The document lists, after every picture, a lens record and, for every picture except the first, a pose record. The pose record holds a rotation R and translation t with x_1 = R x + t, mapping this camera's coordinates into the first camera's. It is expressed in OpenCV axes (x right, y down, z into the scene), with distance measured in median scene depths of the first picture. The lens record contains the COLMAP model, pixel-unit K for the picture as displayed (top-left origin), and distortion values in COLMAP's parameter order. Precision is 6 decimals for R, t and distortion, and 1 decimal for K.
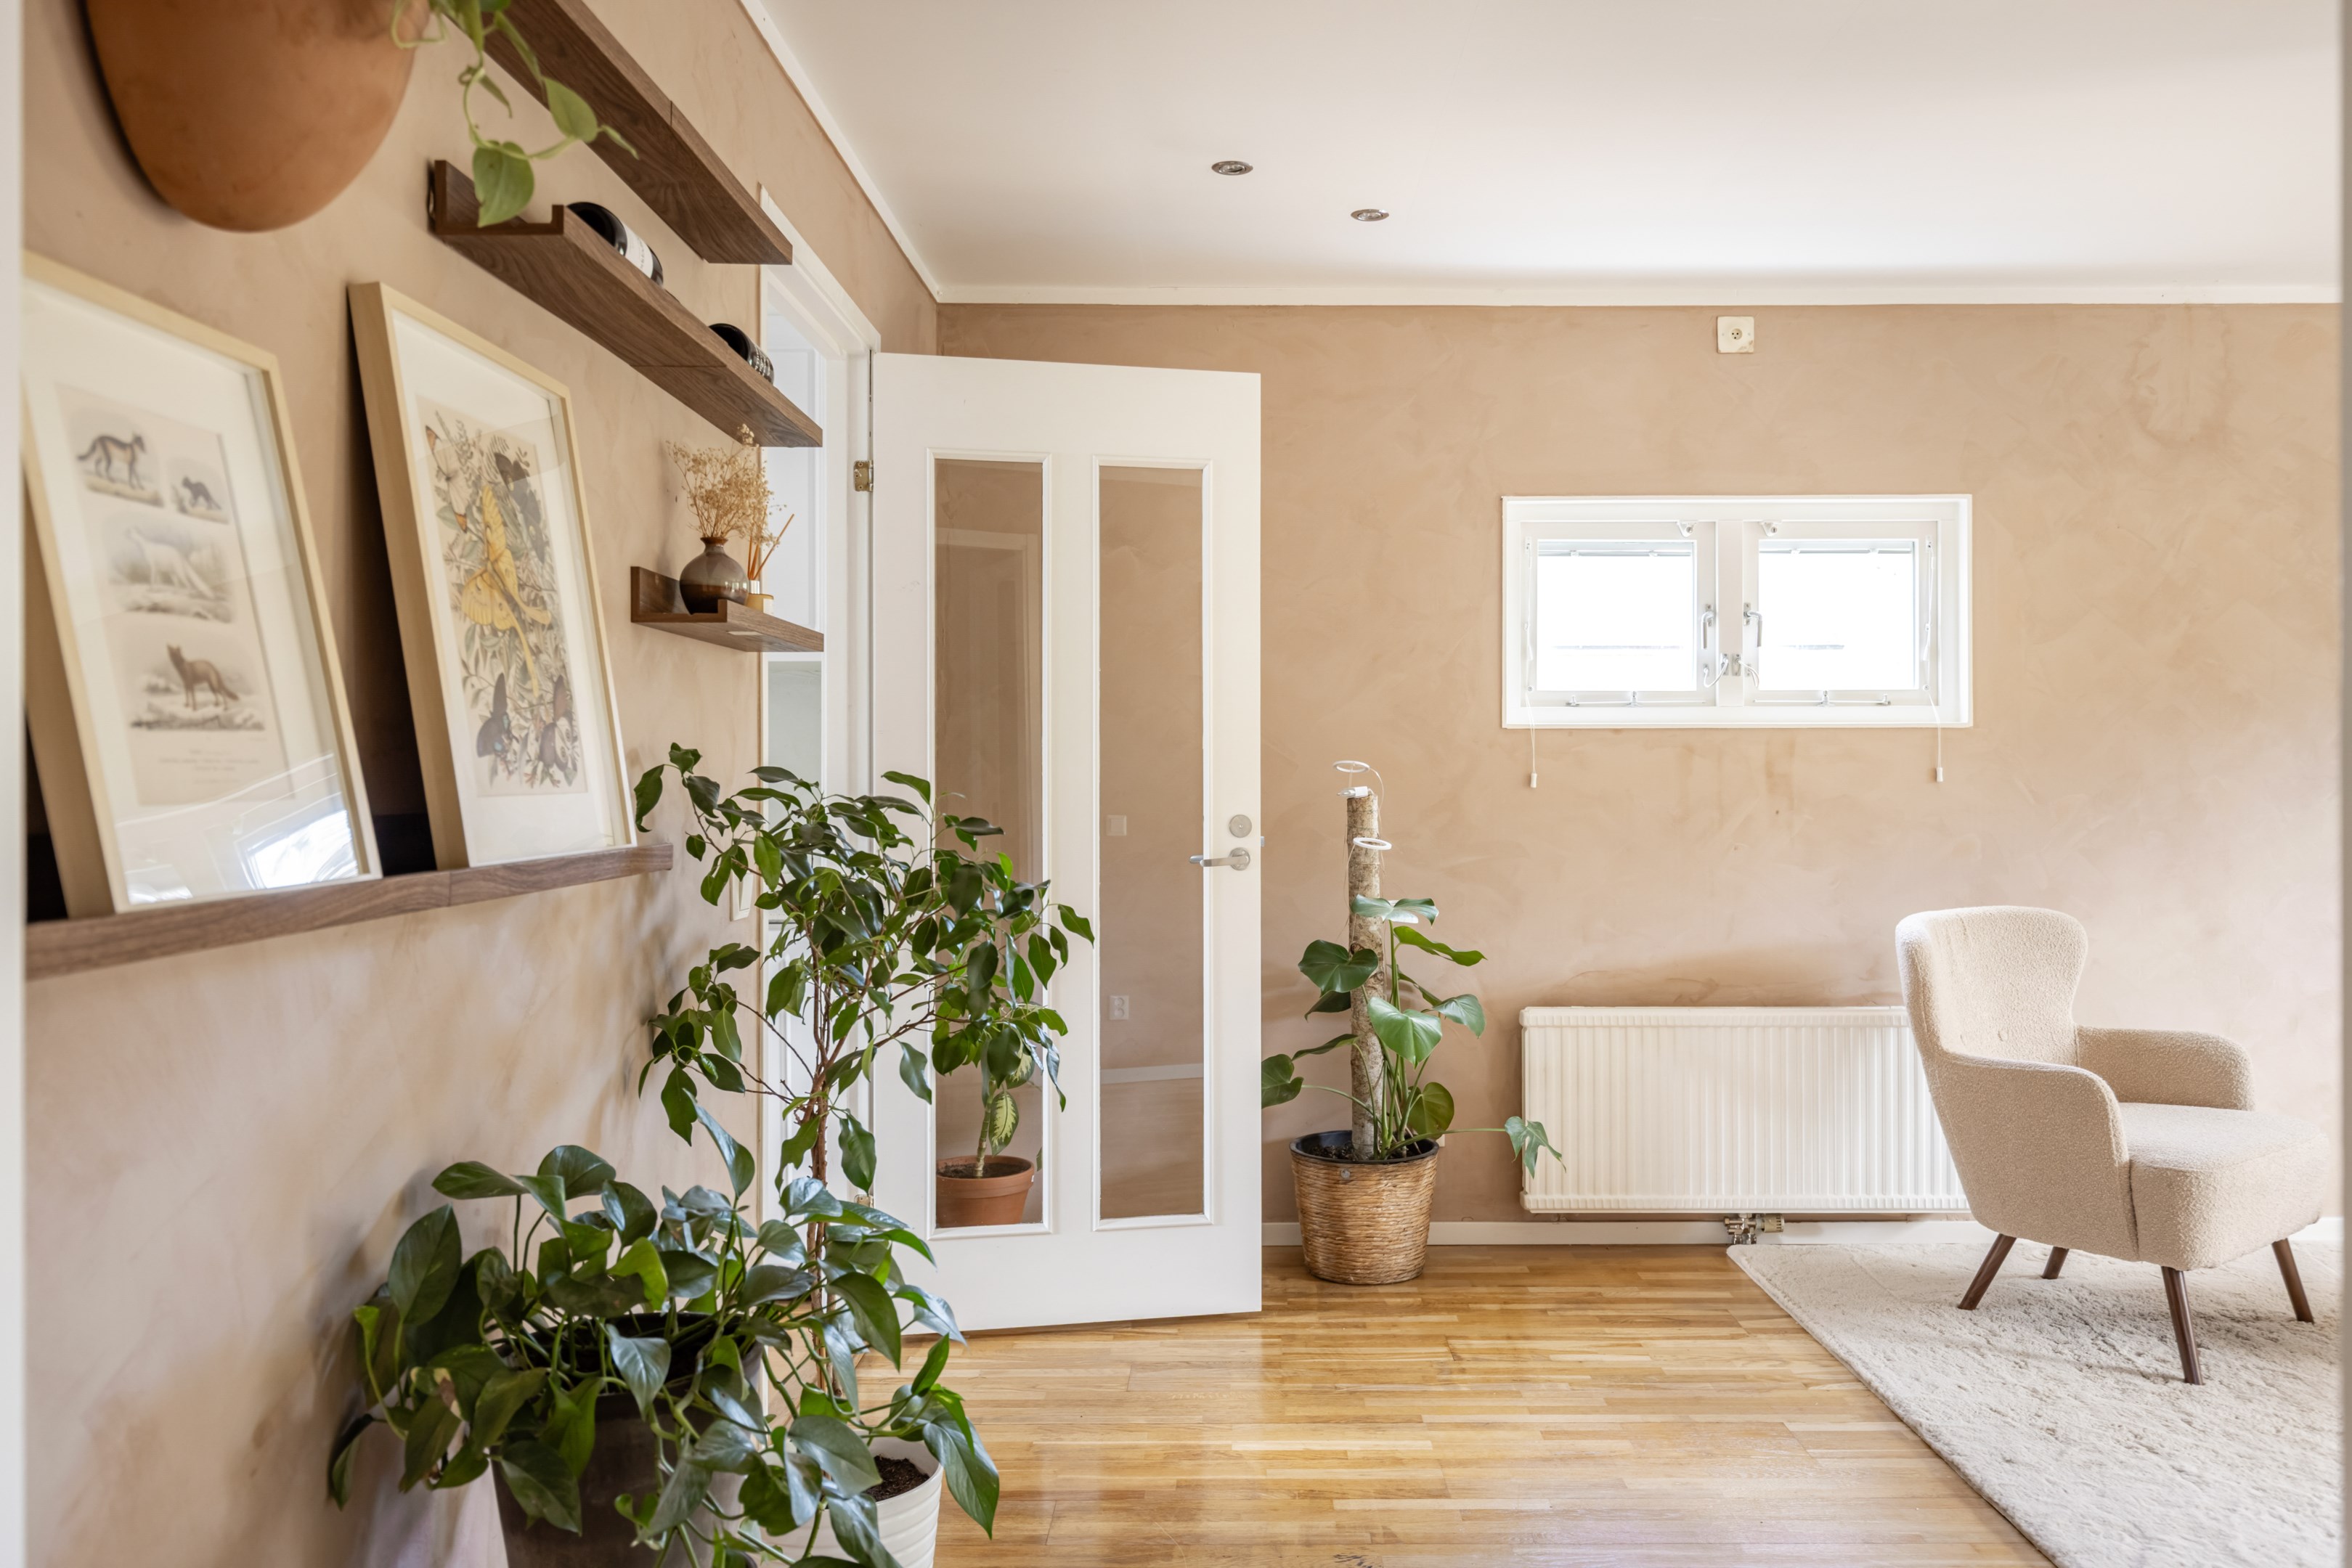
lens RADIAL K [[1752.6, 0, 1233.9], [0, 1752.6, 794.3], [0, 0, 1]] dist [0.011399, -0.013872]
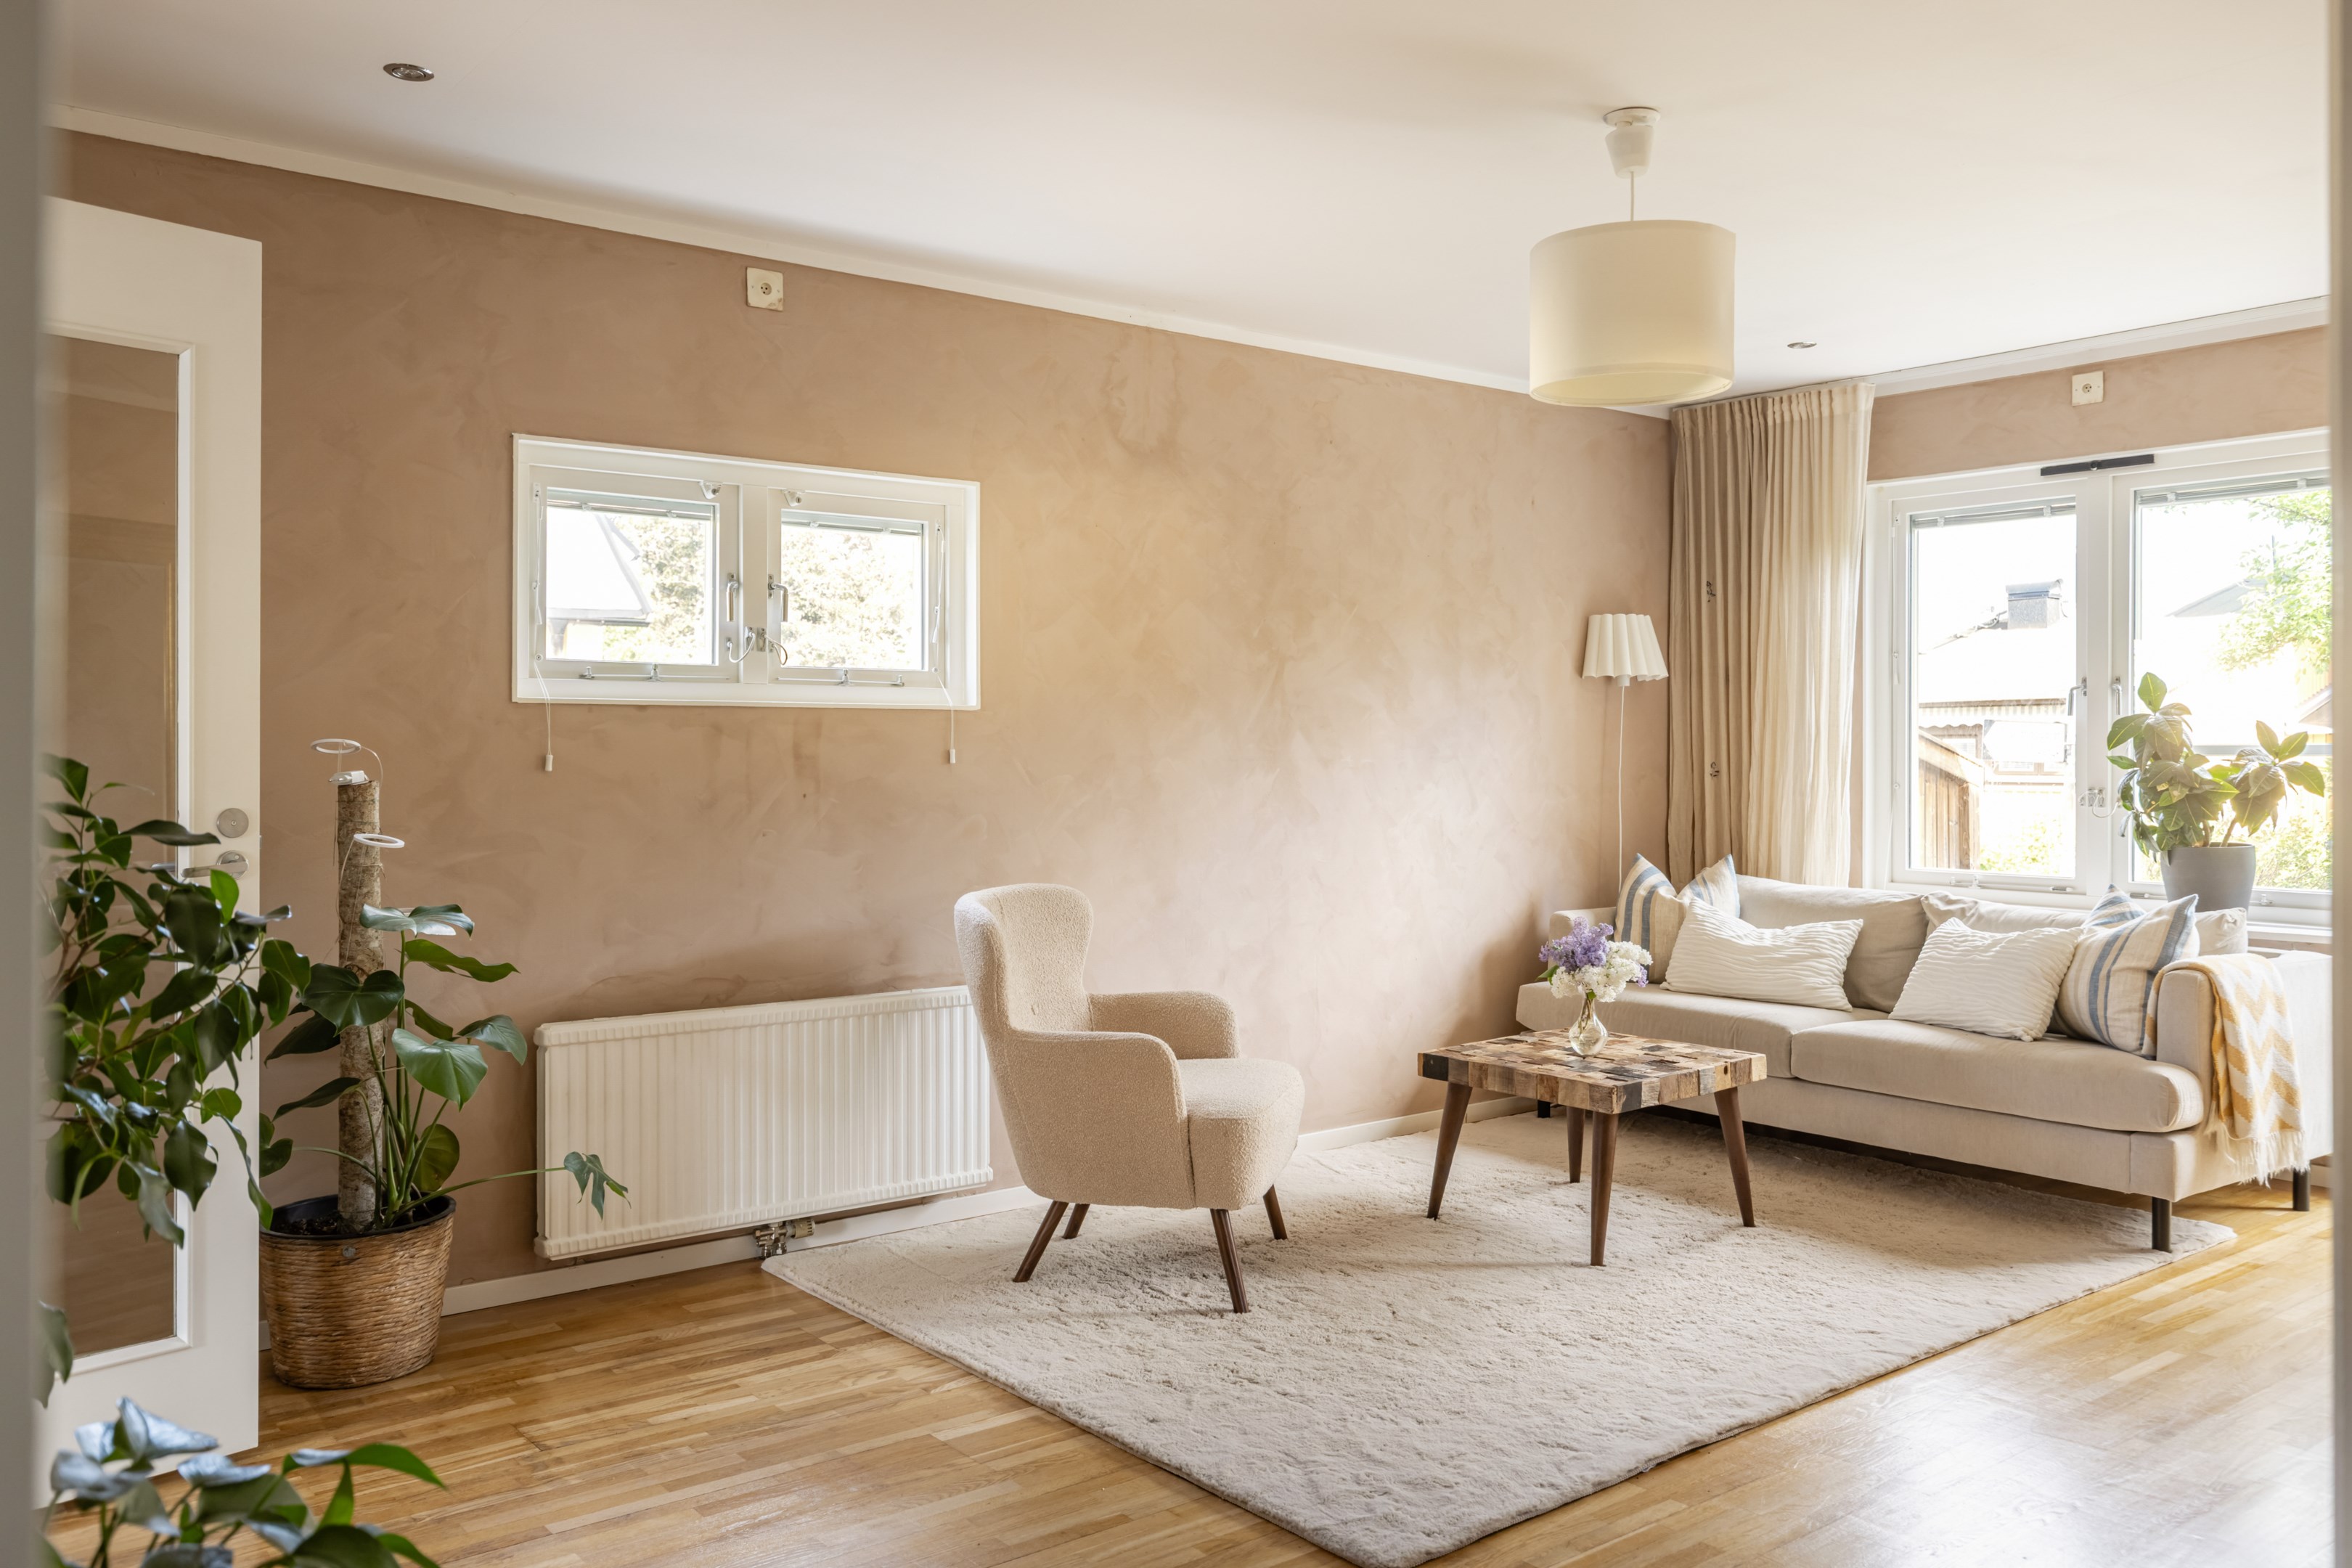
lens RADIAL K [[1815.8, 0, 1183.6], [0, 1815.8, 758.7], [0, 0, 1]] dist [0.009548, -0.010318]
pose [[0.786677, -0.000156, 0.617365, -0.148382], [0.004889, 0.999970, -0.005978, -0.003156], [-0.617346, 0.007721, 0.786654, 0.101964]]
